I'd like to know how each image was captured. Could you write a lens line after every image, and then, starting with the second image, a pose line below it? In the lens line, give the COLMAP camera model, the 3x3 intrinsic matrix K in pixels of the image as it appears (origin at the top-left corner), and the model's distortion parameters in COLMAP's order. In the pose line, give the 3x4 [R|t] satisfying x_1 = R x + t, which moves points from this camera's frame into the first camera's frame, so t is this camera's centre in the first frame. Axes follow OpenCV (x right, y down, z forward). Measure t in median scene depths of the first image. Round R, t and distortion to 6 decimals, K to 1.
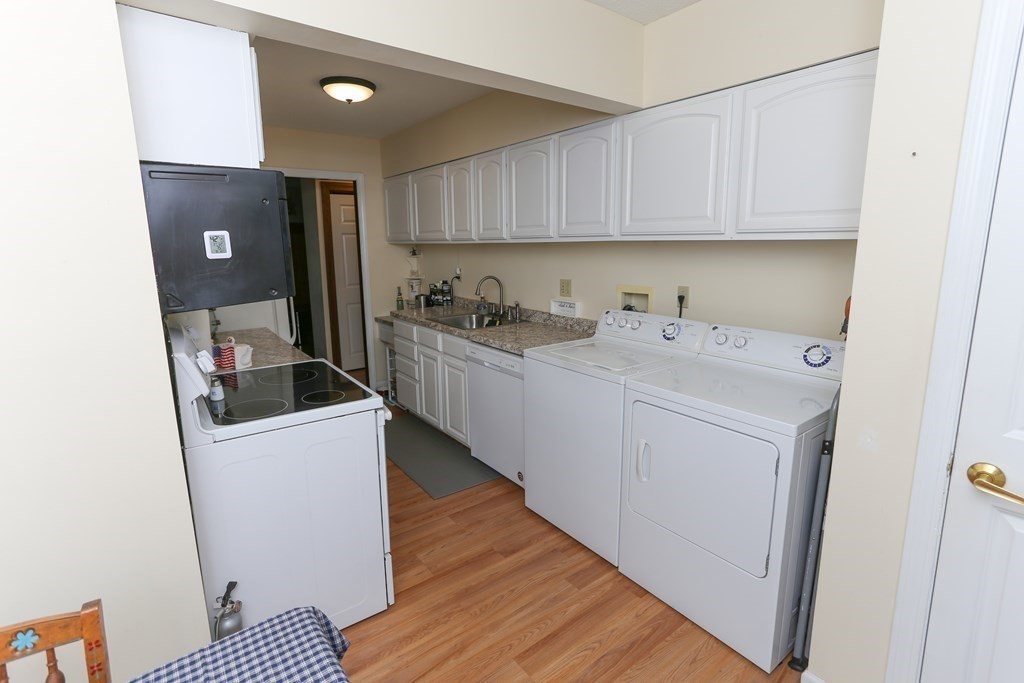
lens RADIAL K [[492.3, 0, 516.3], [0, 492.3, 336.2], [0, 0, 1]] dist [-0.038787, 0.017365]
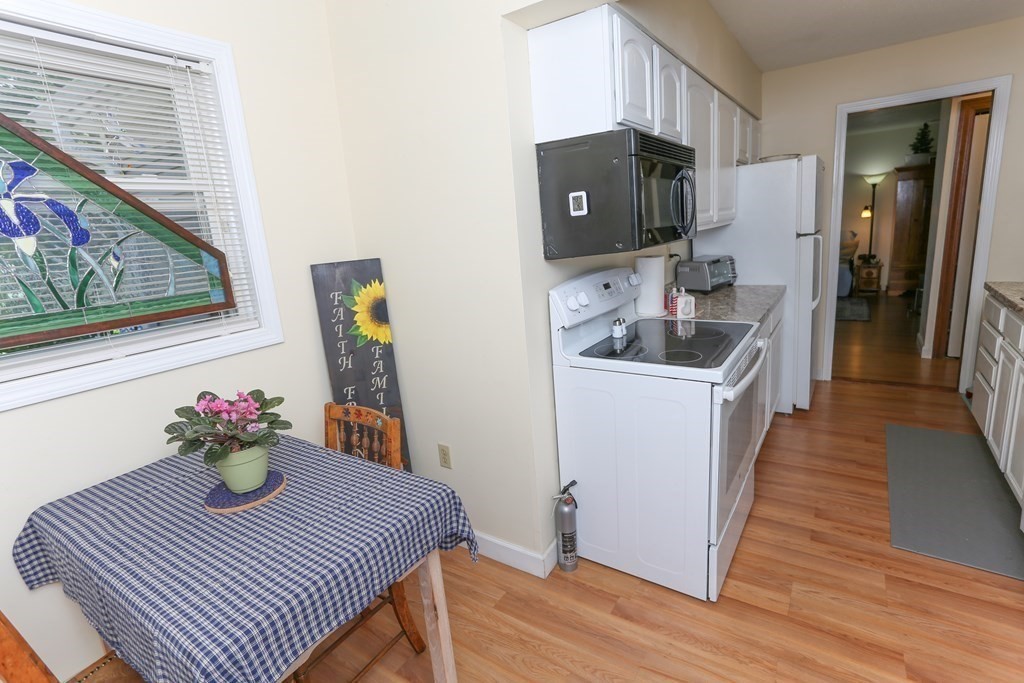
lens RADIAL K [[492.3, 0, 510.5], [0, 492.3, 334.6], [0, 0, 1]] dist [-0.038787, 0.017365]
pose [[0.317474, 0.193583, -0.928297, 0.408902], [-0.110491, 0.979824, 0.166541, -0.044617], [0.941808, 0.049696, 0.332458, 0.366610]]
